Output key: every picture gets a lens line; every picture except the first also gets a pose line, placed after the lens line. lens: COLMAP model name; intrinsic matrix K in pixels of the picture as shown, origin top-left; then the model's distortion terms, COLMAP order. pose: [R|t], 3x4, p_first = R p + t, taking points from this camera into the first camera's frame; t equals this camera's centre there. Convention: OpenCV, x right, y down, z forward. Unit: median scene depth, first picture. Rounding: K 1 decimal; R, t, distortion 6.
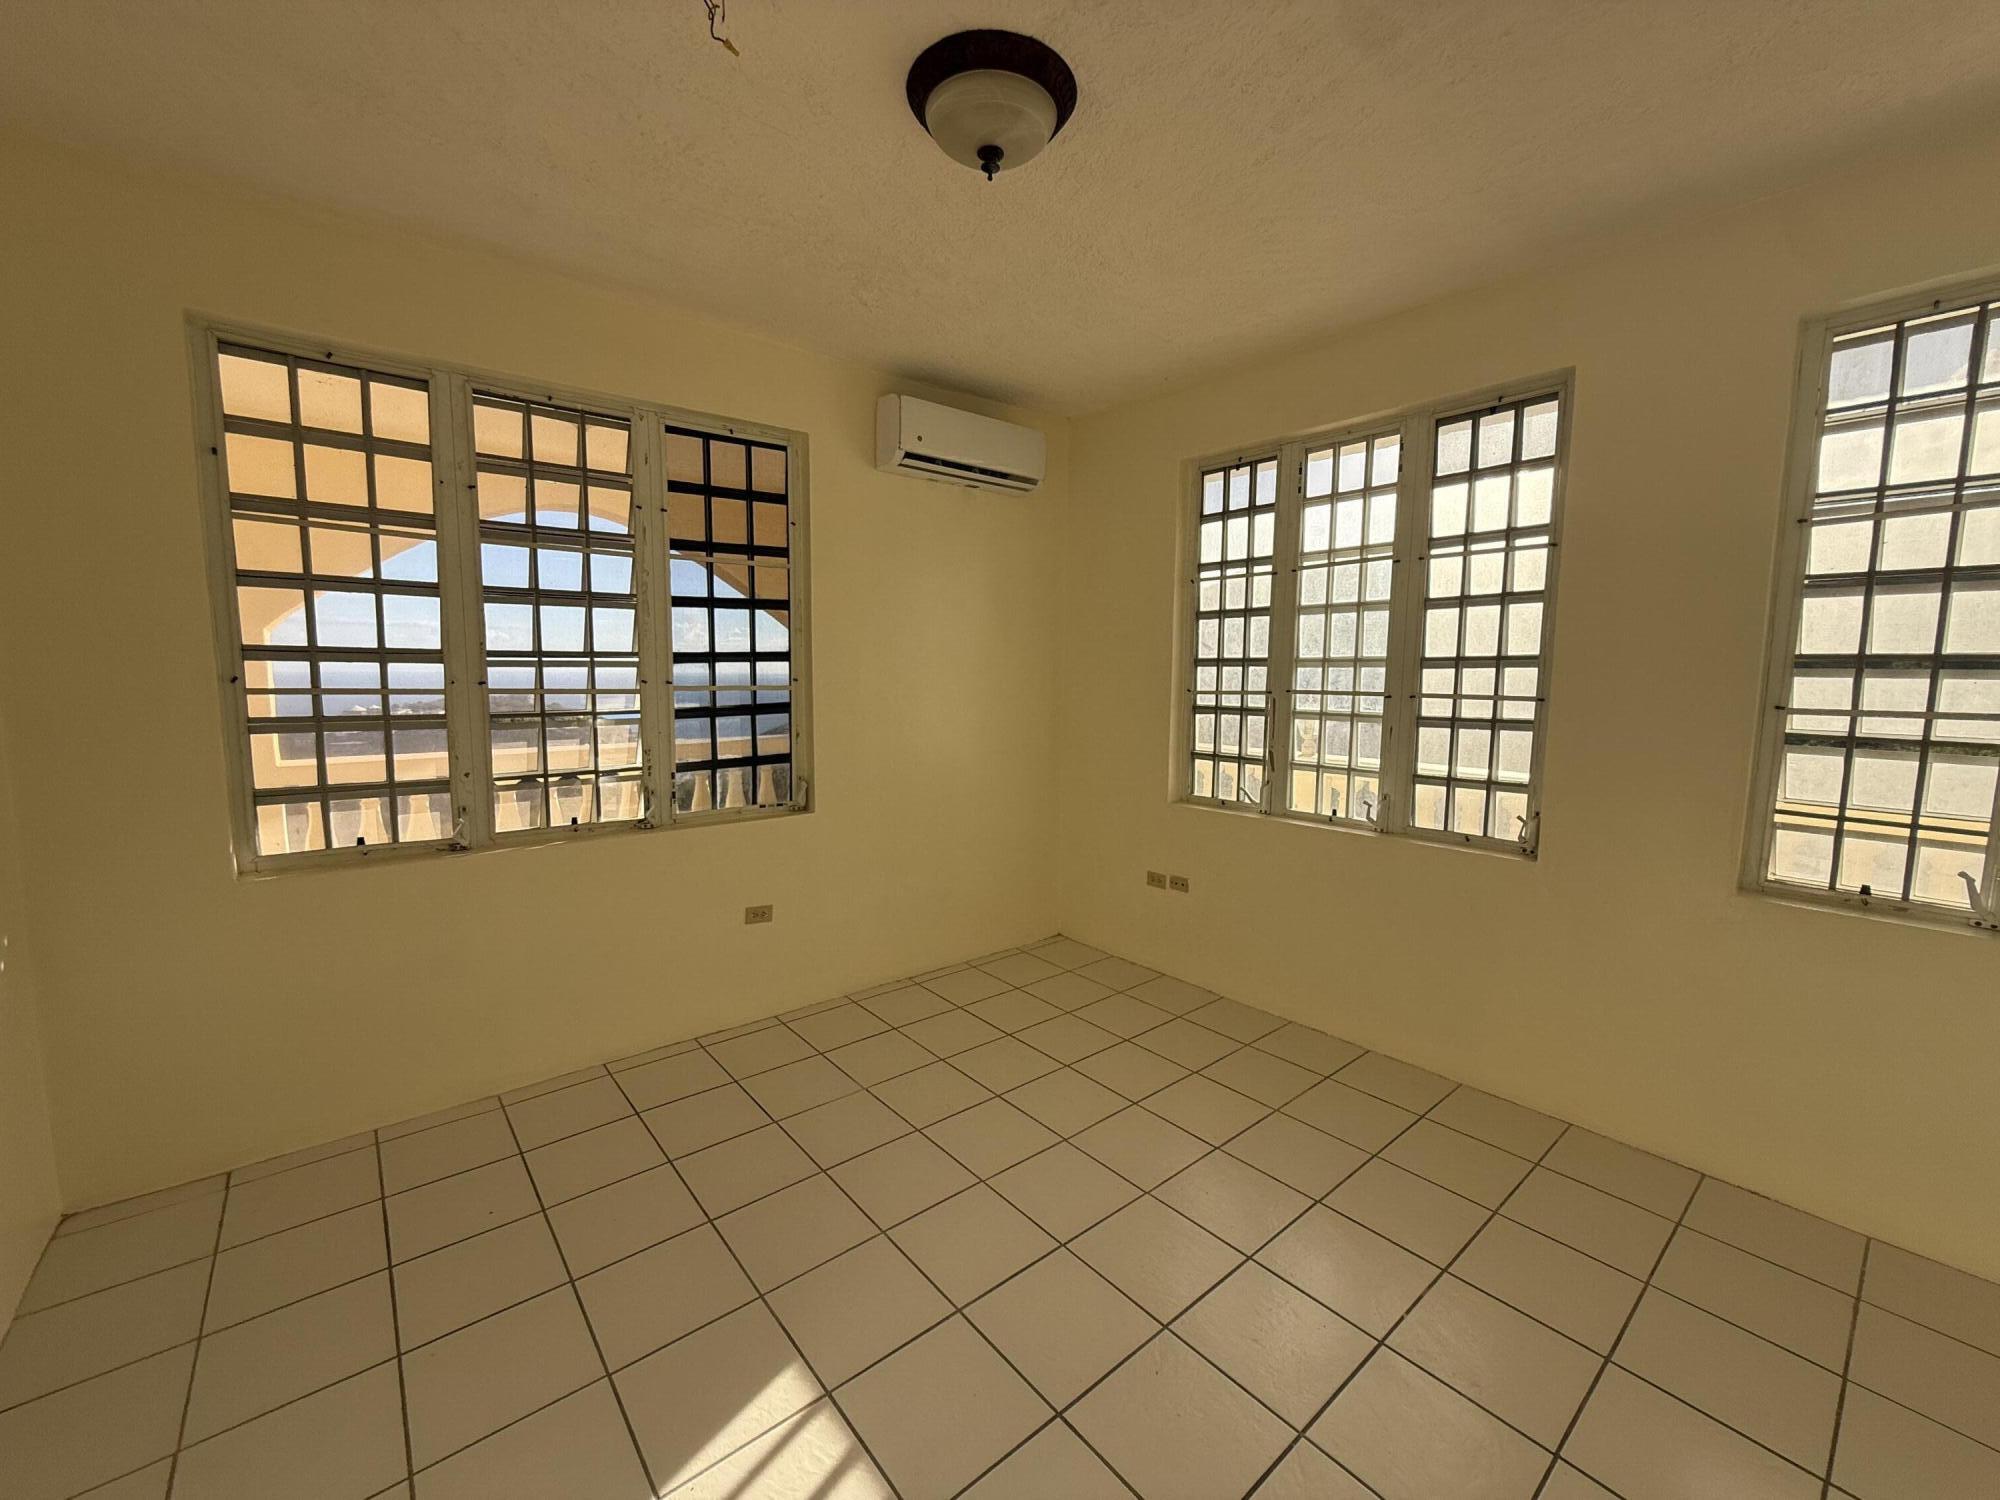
lens RADIAL K [[823.9, 0, 1001.8], [0, 823.9, 751.8], [0, 0, 1]] dist [-0.003565, -0.001055]
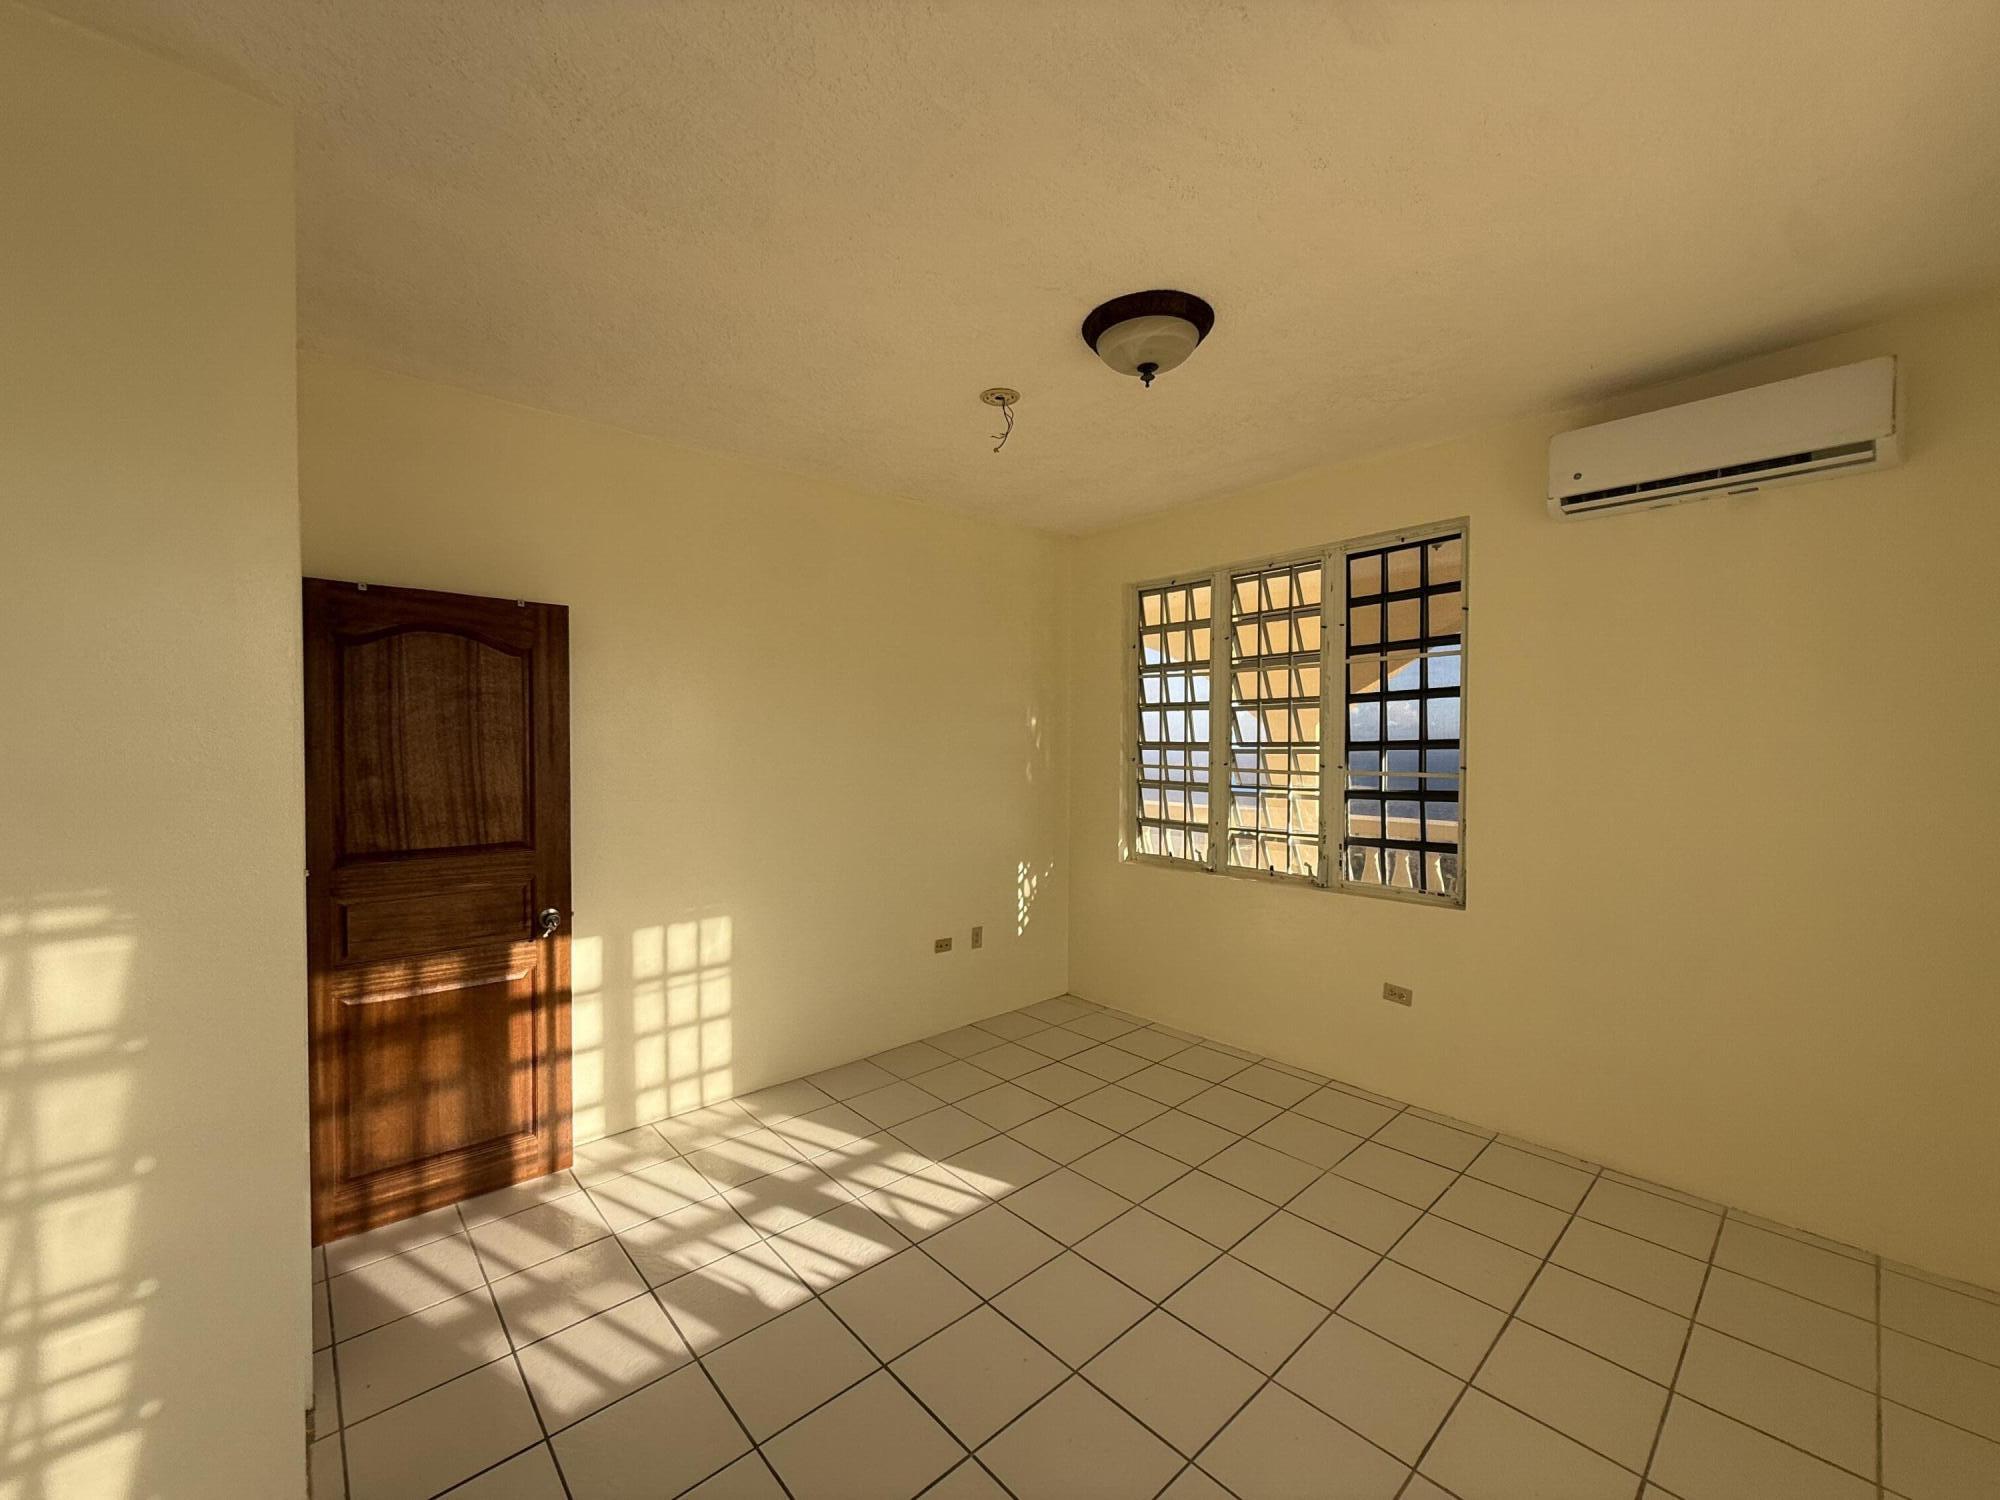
lens RADIAL K [[823.9, 0, 998.7], [0, 823.9, 745.3], [0, 0, 1]] dist [-0.003565, -0.001055]
pose [[0.007534, -0.003144, -0.999967, 1.289197], [-0.102733, 0.994701, -0.003901, -0.099202], [0.994680, 0.102759, 0.007171, 0.826750]]
